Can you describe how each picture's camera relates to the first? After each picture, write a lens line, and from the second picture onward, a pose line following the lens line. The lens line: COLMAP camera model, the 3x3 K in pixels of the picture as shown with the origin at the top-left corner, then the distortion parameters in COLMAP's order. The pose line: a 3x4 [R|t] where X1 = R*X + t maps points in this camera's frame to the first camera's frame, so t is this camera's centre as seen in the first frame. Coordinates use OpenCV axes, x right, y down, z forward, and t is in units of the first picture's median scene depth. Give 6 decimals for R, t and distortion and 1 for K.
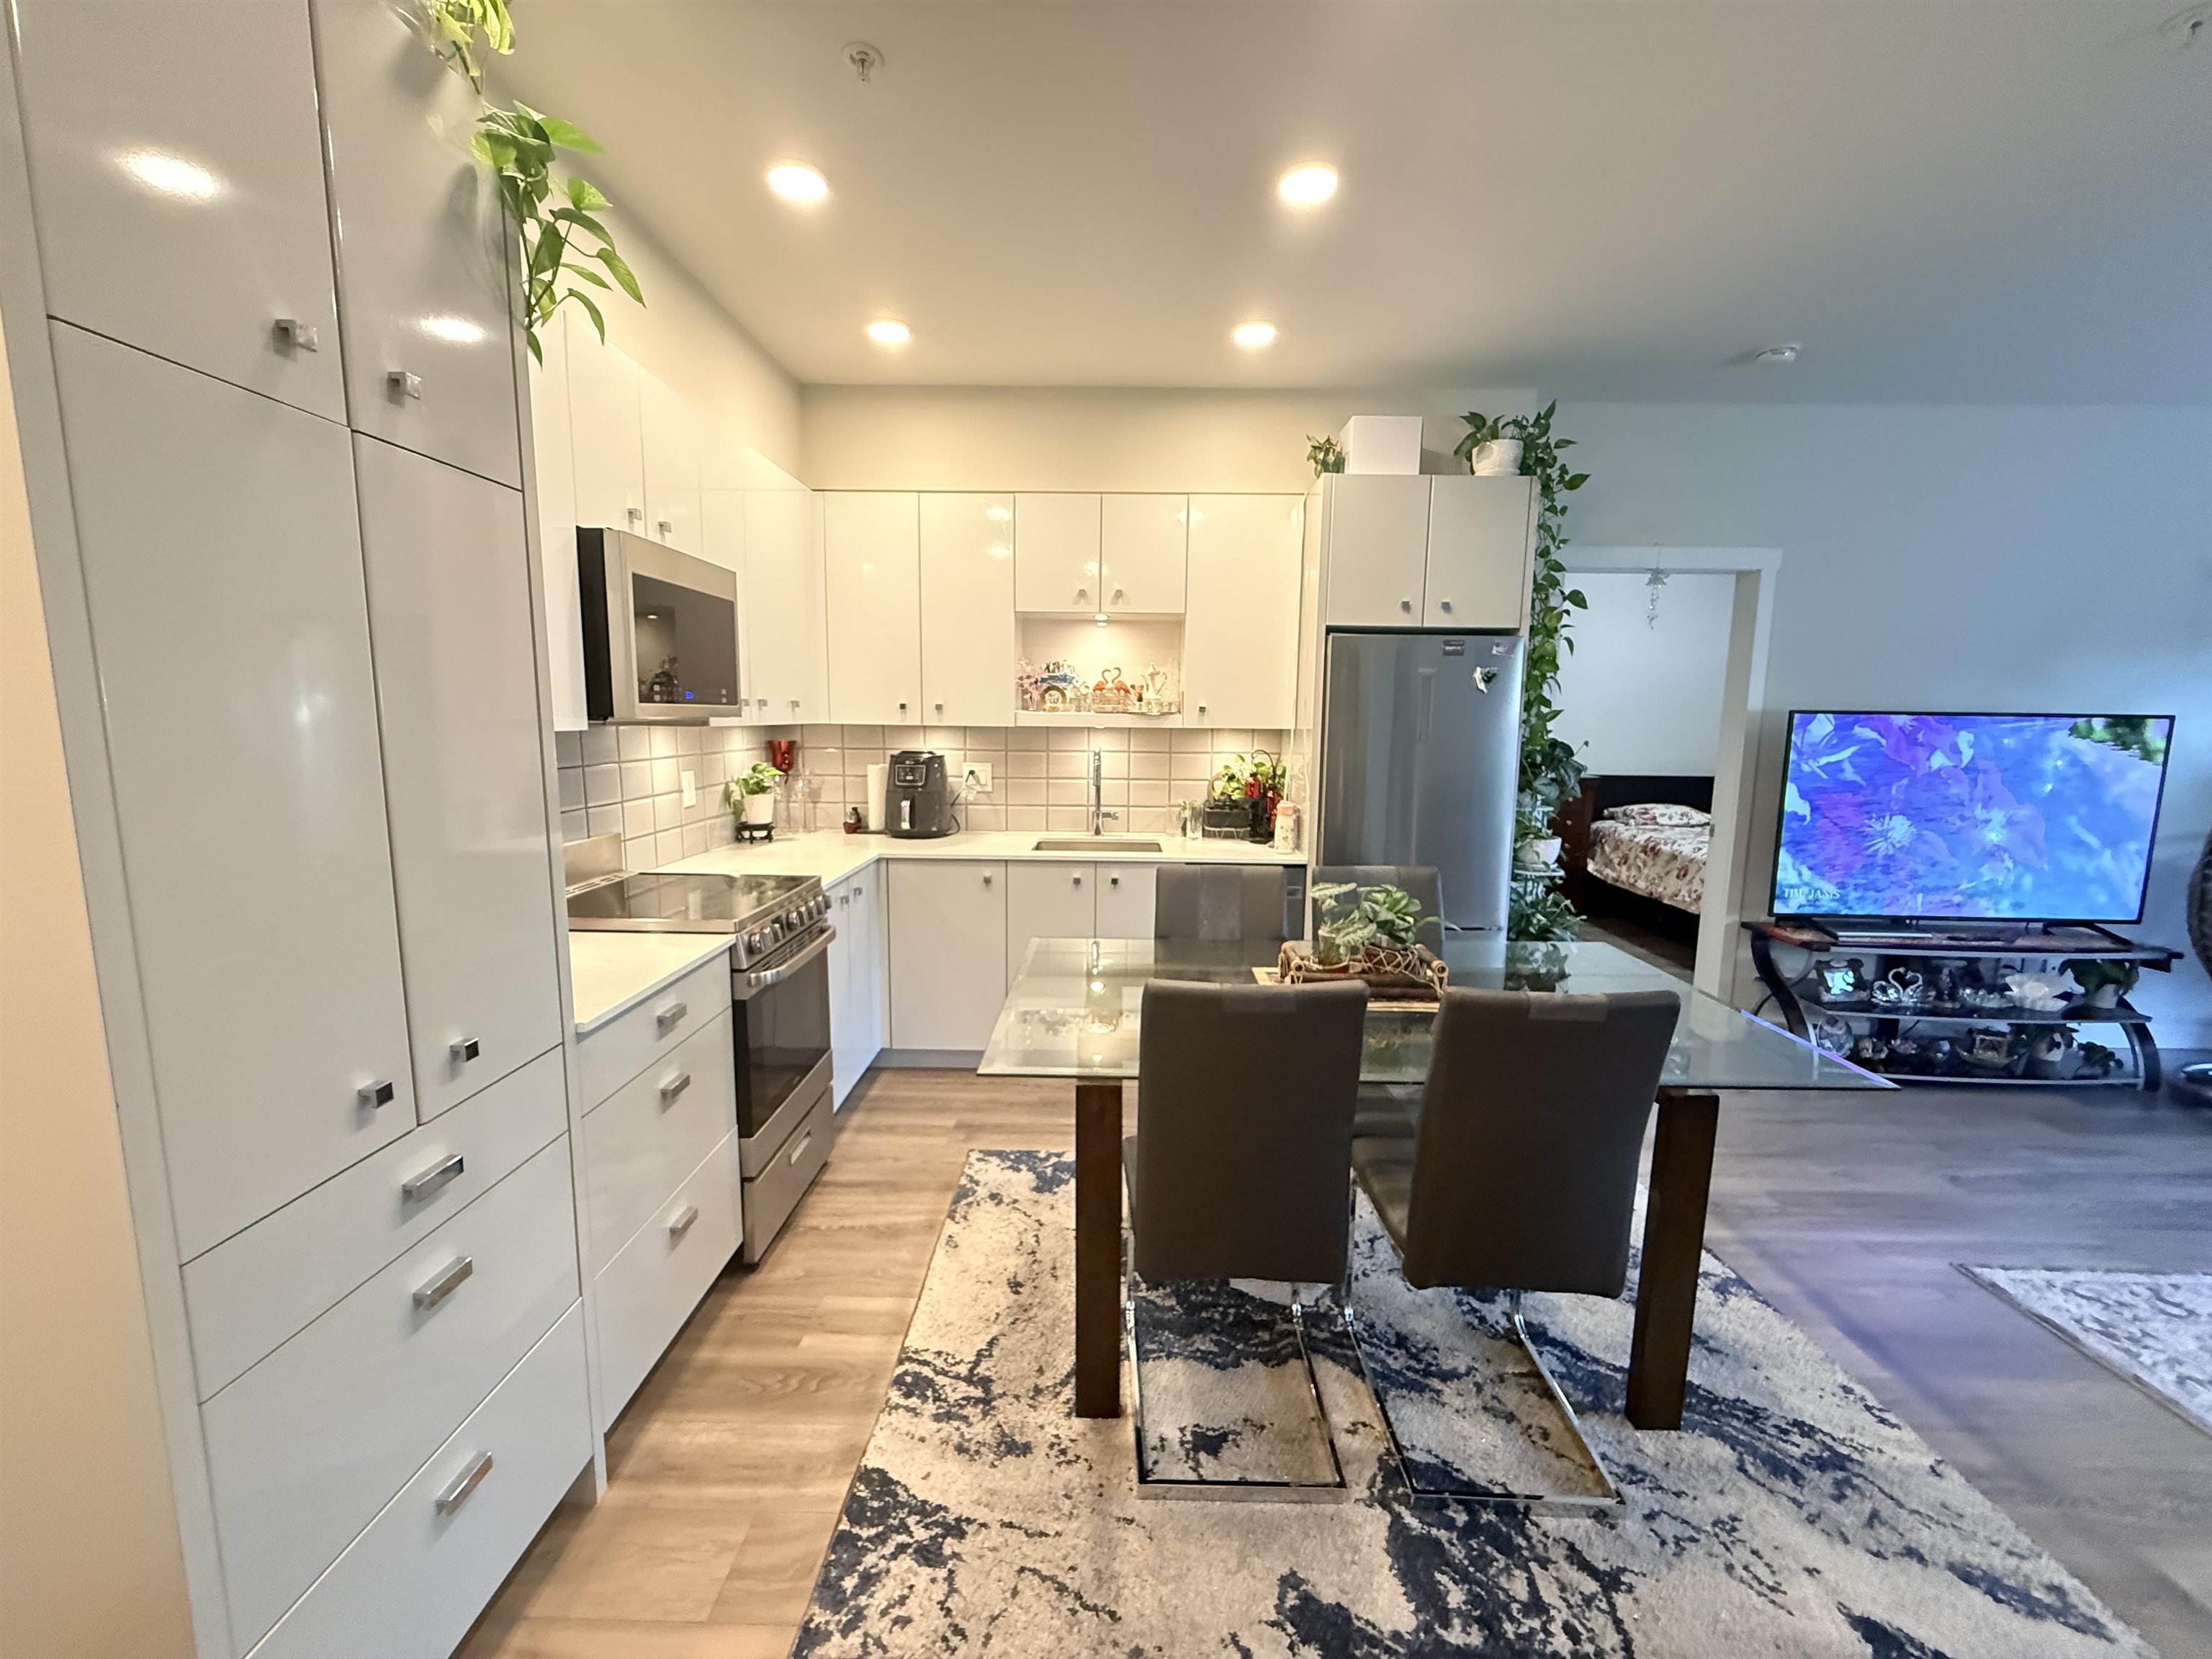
lens RADIAL K [[883.1, 0, 1107.4], [0, 883.1, 822.4], [0, 0, 1]] dist [0.000918, 0.000444]
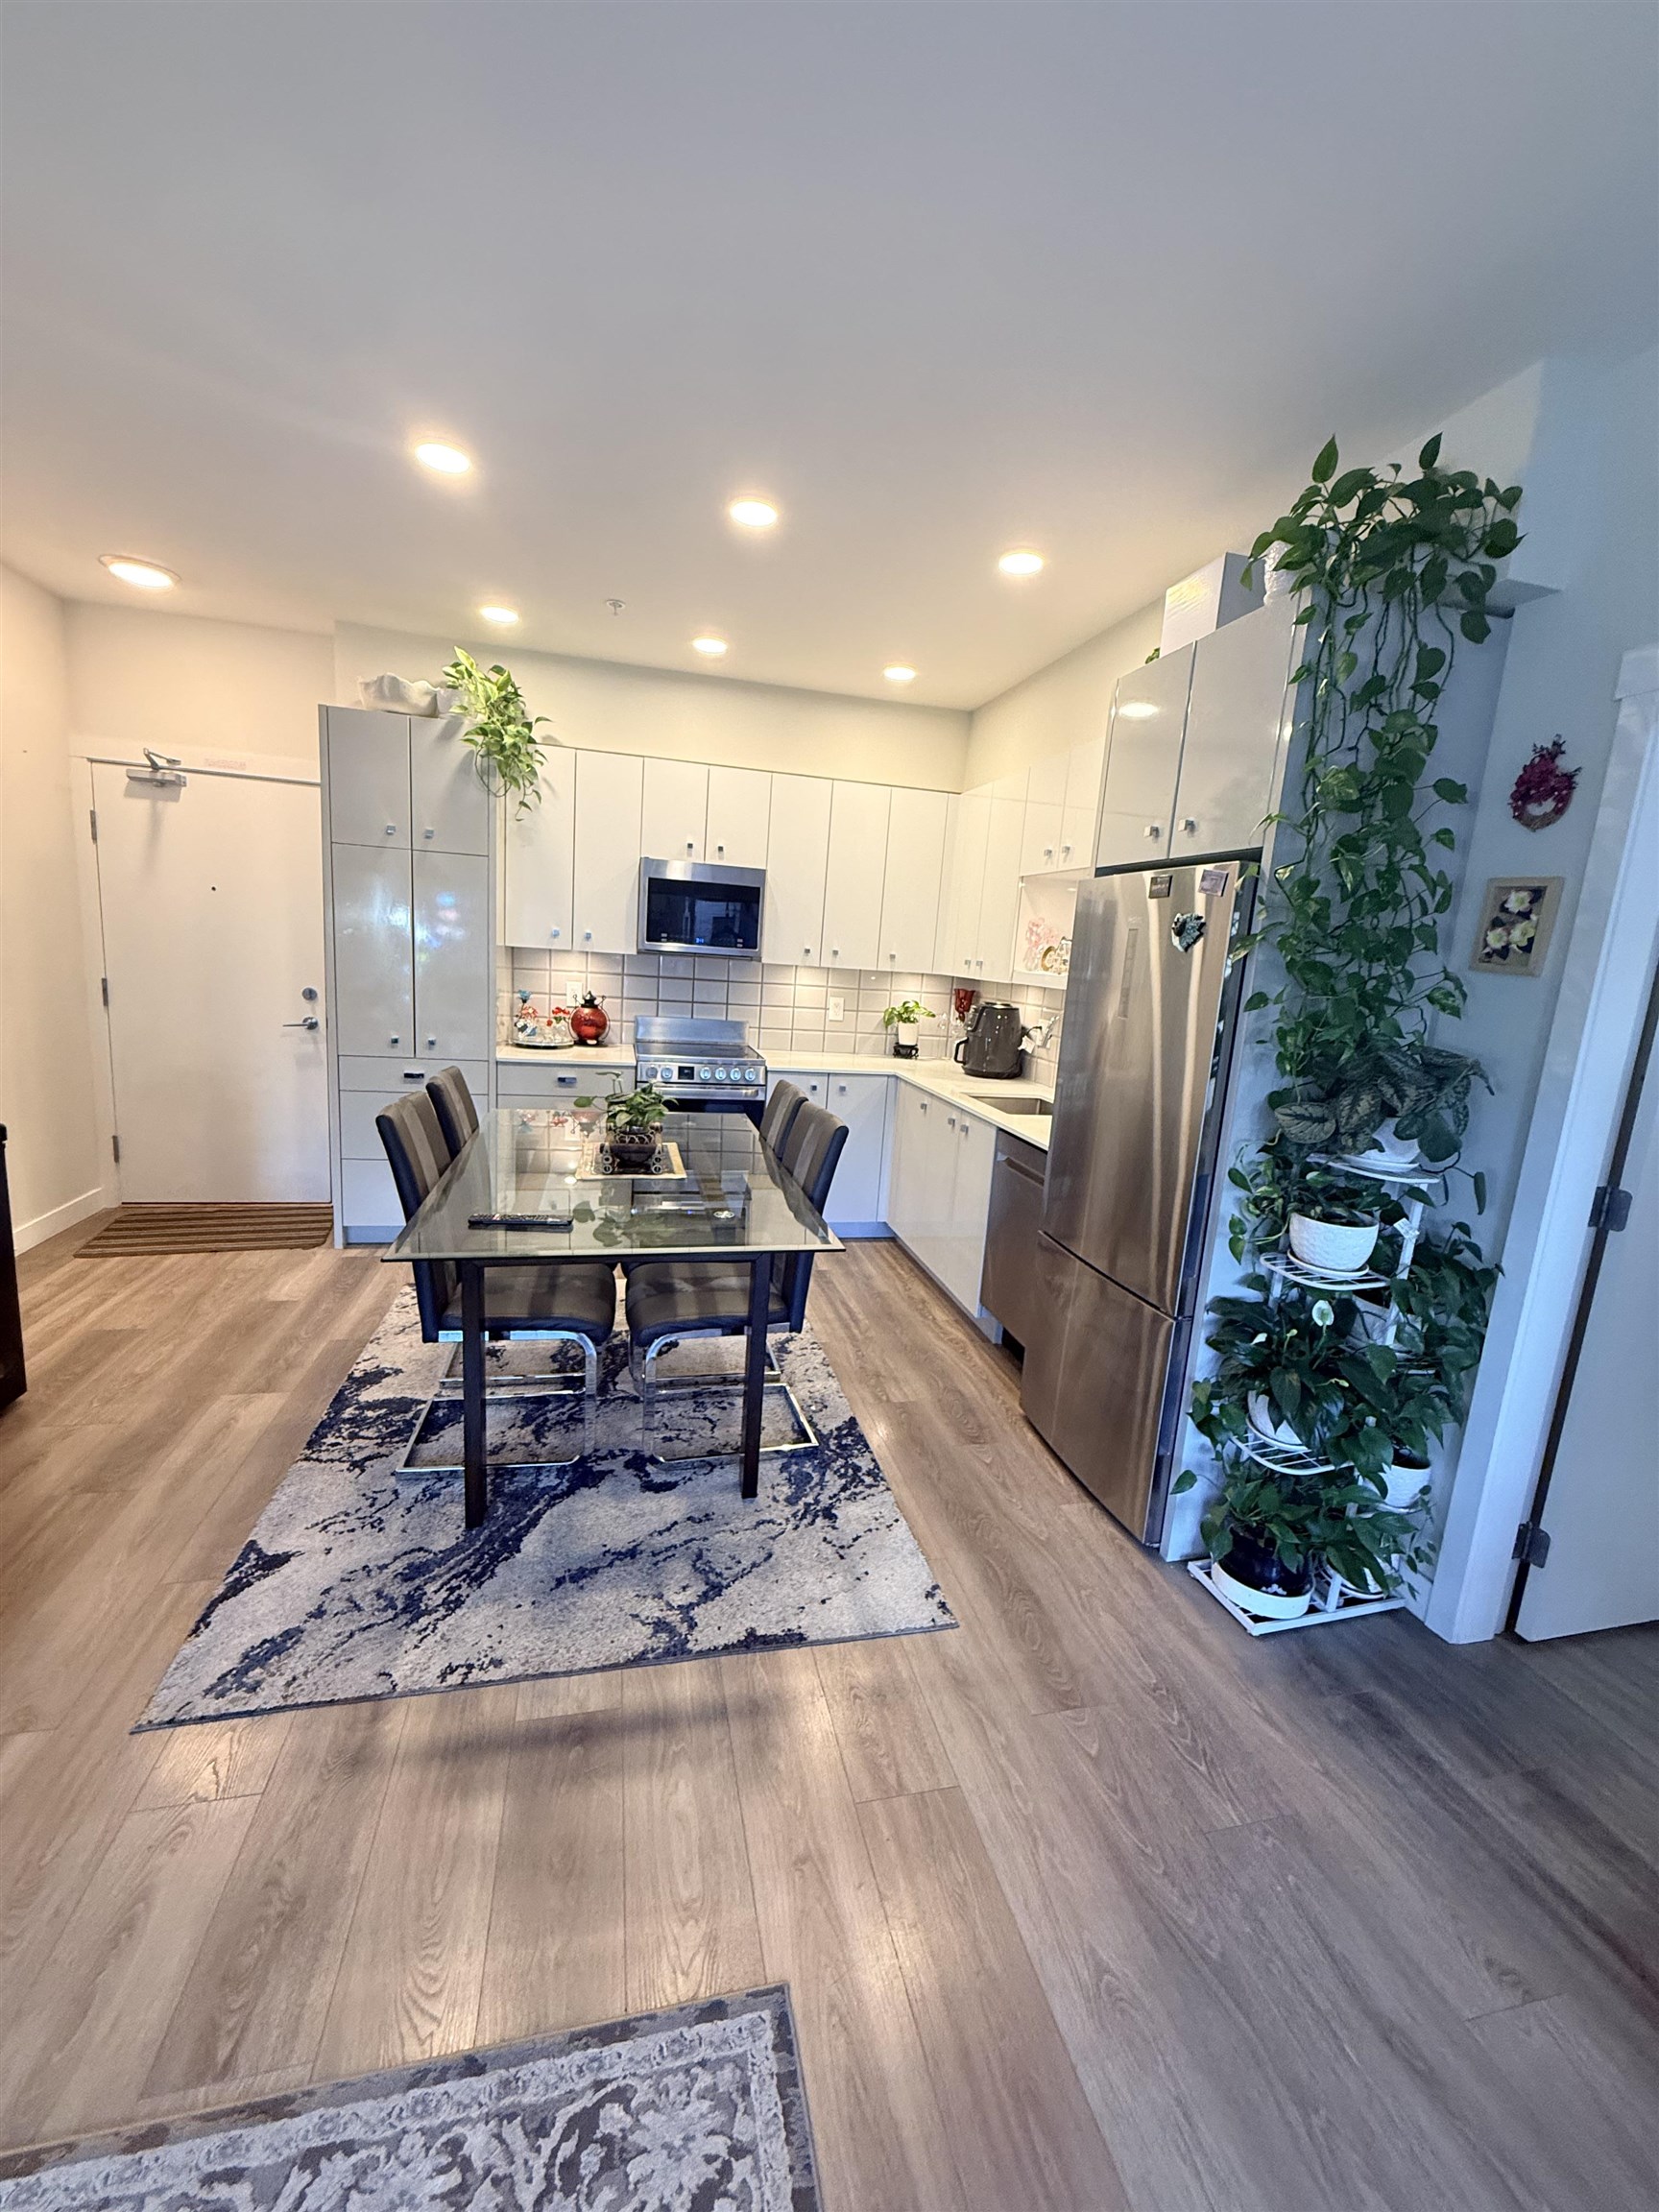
lens RADIAL K [[883.1, 0, 830.8], [0, 883.1, 1108.8], [0, 0, 1]] dist [0.000918, 0.000444]
pose [[0.249641, 0.181058, -0.951261, 1.334380], [-0.188961, 0.972587, 0.135527, -0.096286], [0.949723, 0.145918, 0.277010, 0.773792]]
